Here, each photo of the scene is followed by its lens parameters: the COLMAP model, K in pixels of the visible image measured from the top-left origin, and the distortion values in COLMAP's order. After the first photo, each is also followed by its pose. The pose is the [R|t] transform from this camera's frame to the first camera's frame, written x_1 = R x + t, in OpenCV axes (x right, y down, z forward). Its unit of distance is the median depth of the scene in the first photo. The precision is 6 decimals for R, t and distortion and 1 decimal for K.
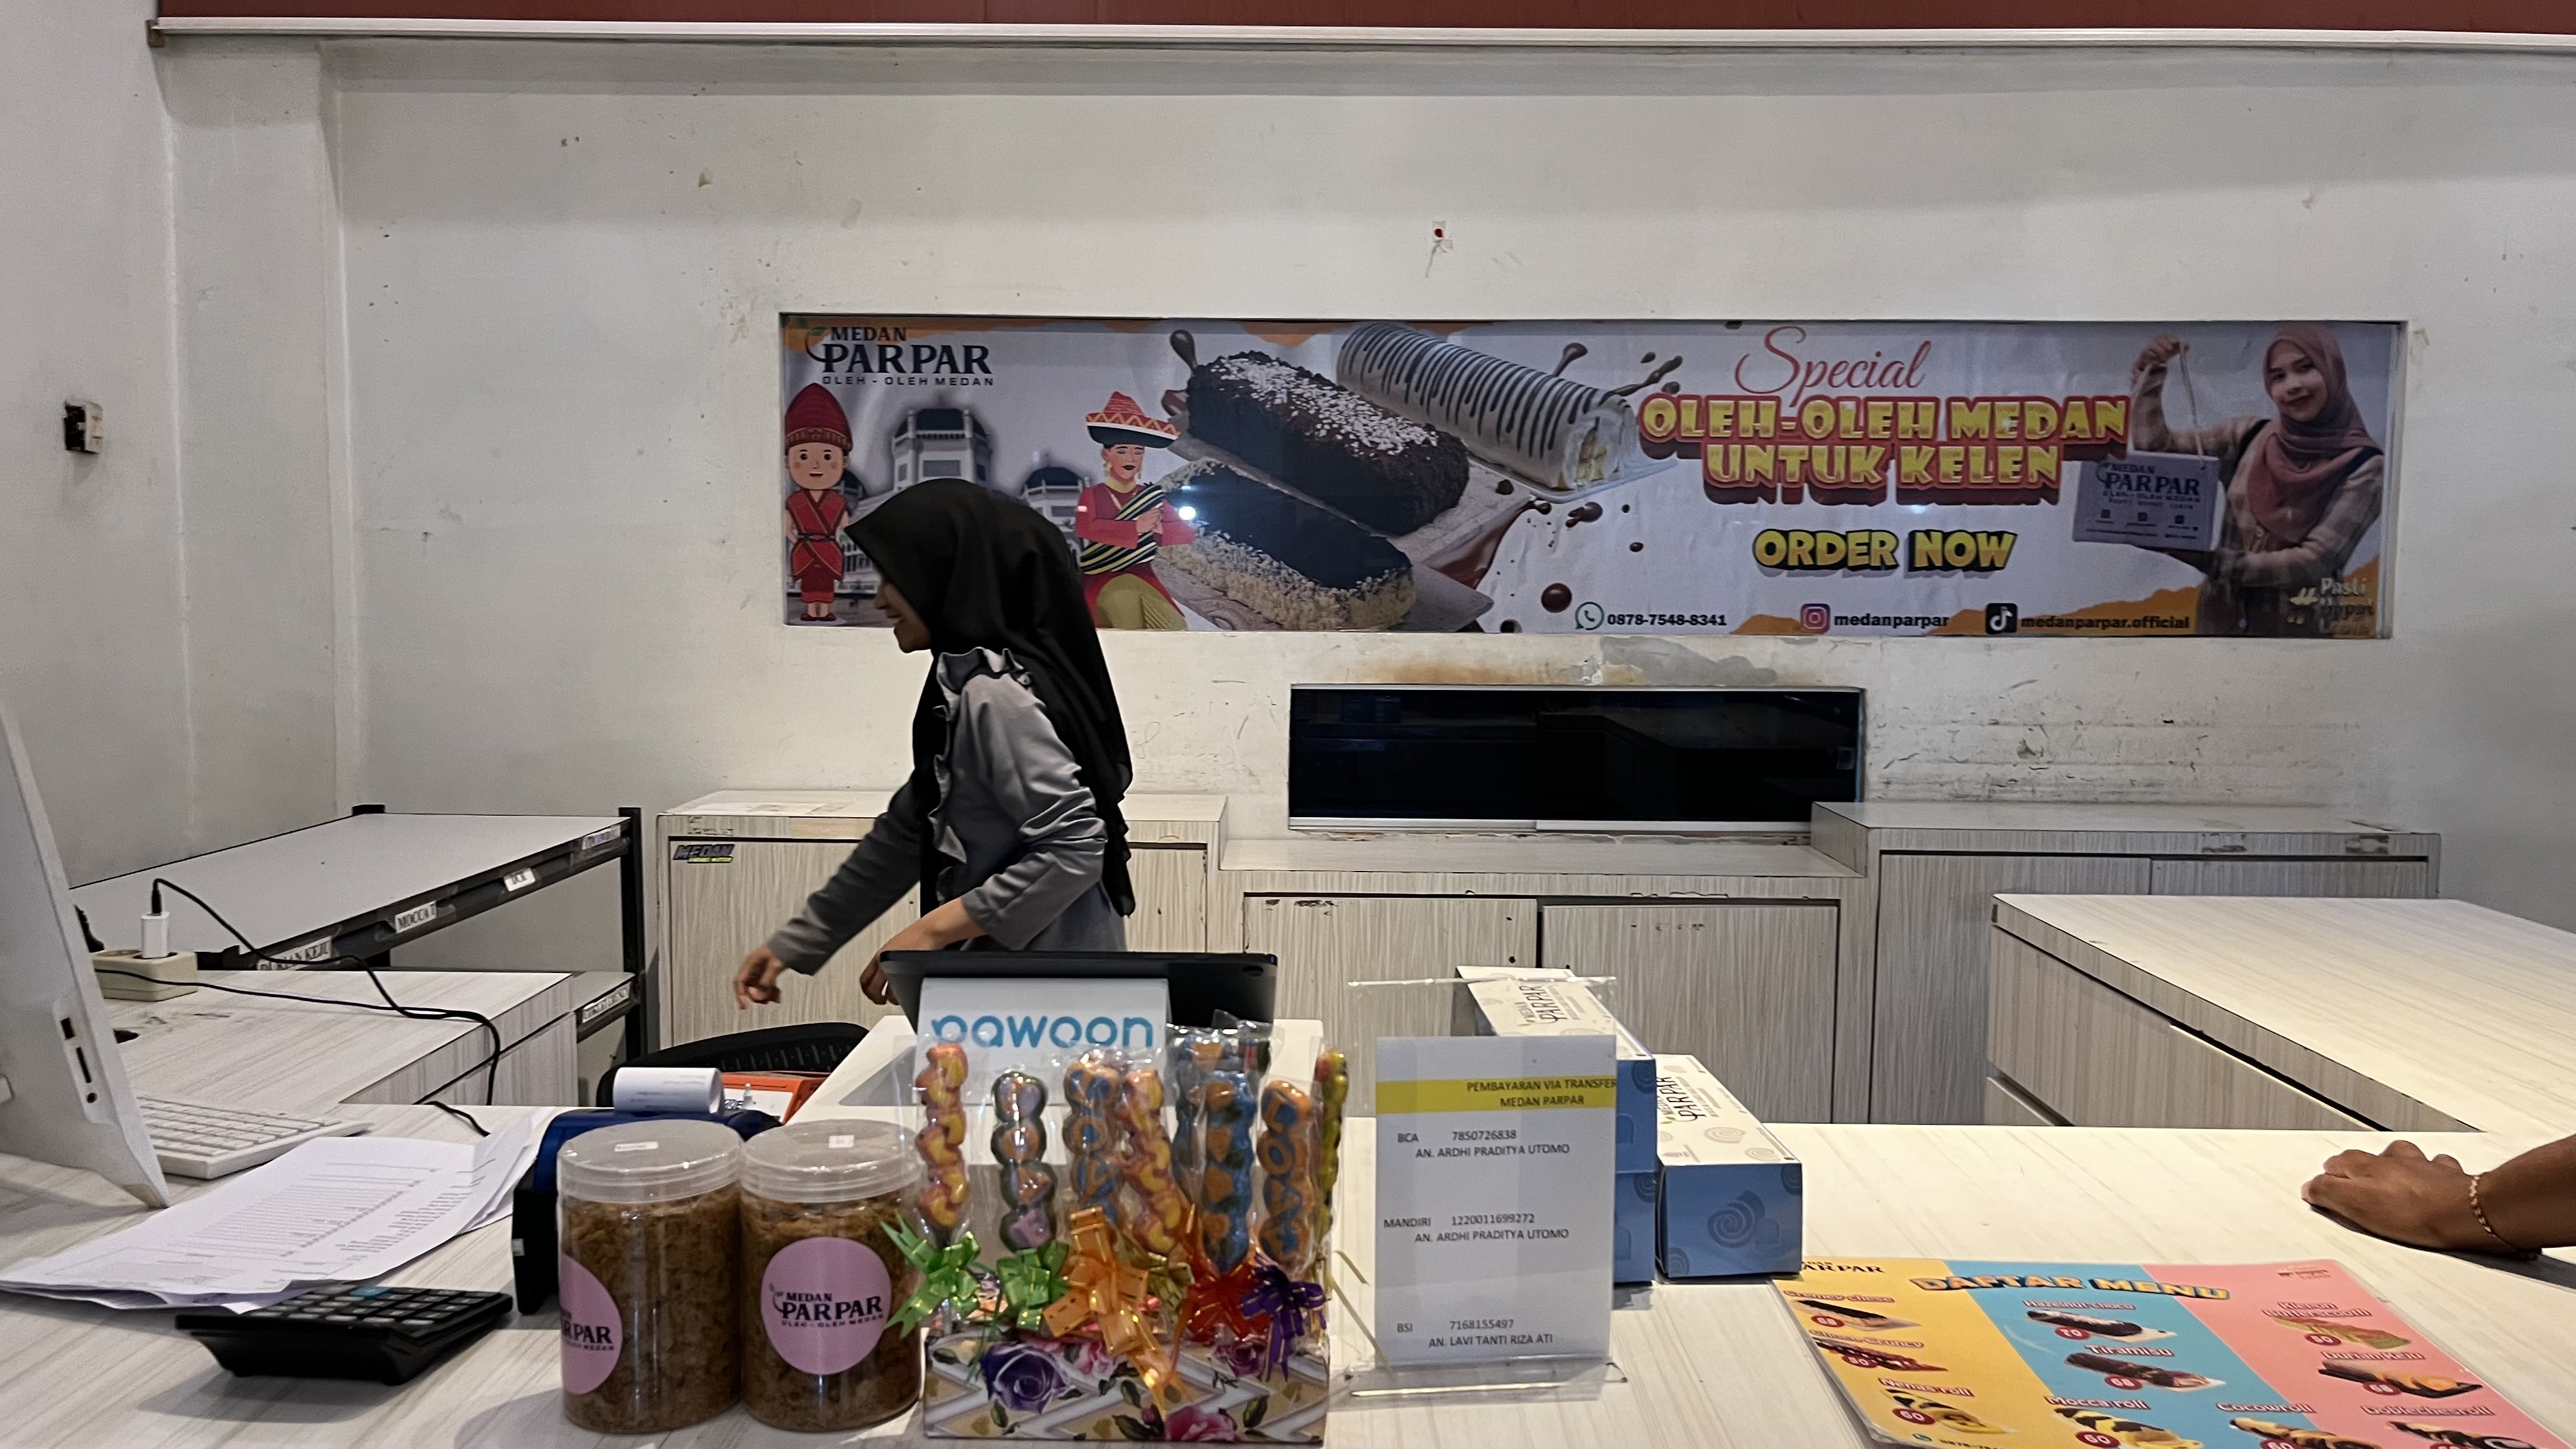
lens RADIAL K [[2042.8, 0, 1274.6], [0, 2042.8, 740.1], [0, 0, 1]] dist [0.032737, -0.019797]
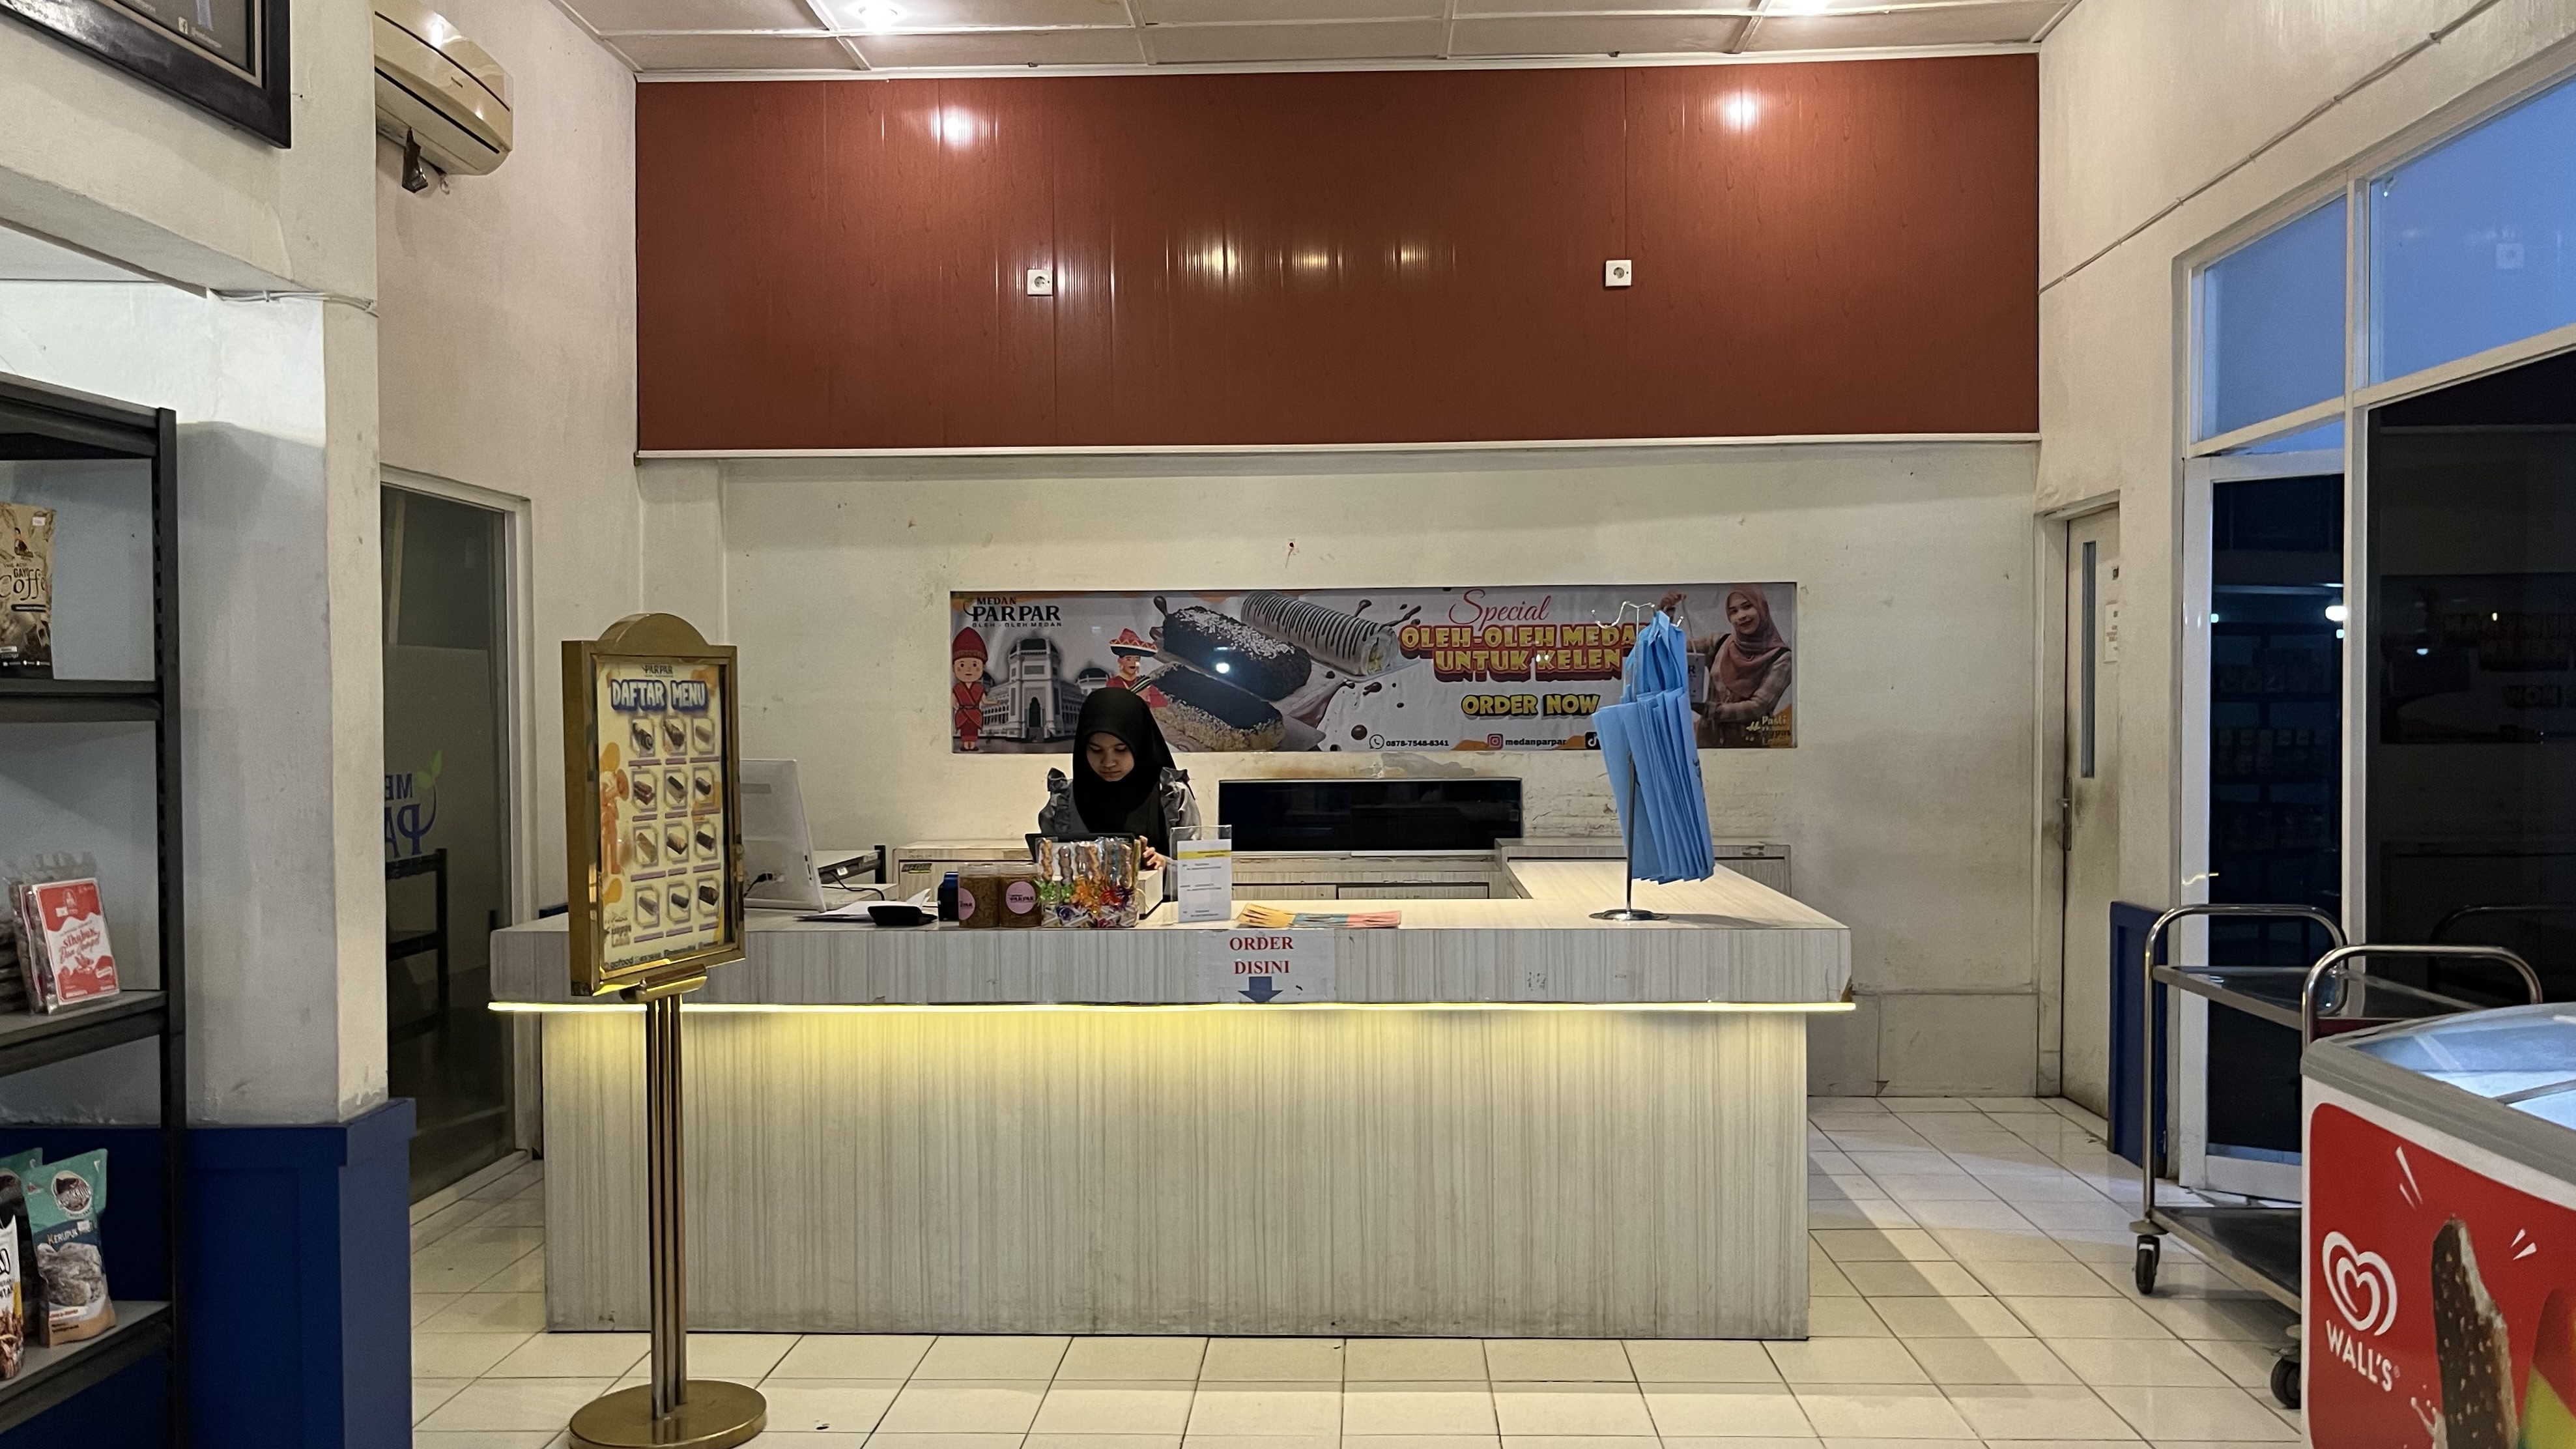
lens RADIAL K [[2042.9, 0, 1309.6], [0, 2042.9, 719.3], [0, 0, 1]] dist [0.032737, -0.019797]
pose [[0.999708, -0.015854, -0.018222, 0.127667], [0.014418, 0.996975, -0.076372, 0.062103], [0.019378, 0.076087, 0.996913, -0.890836]]
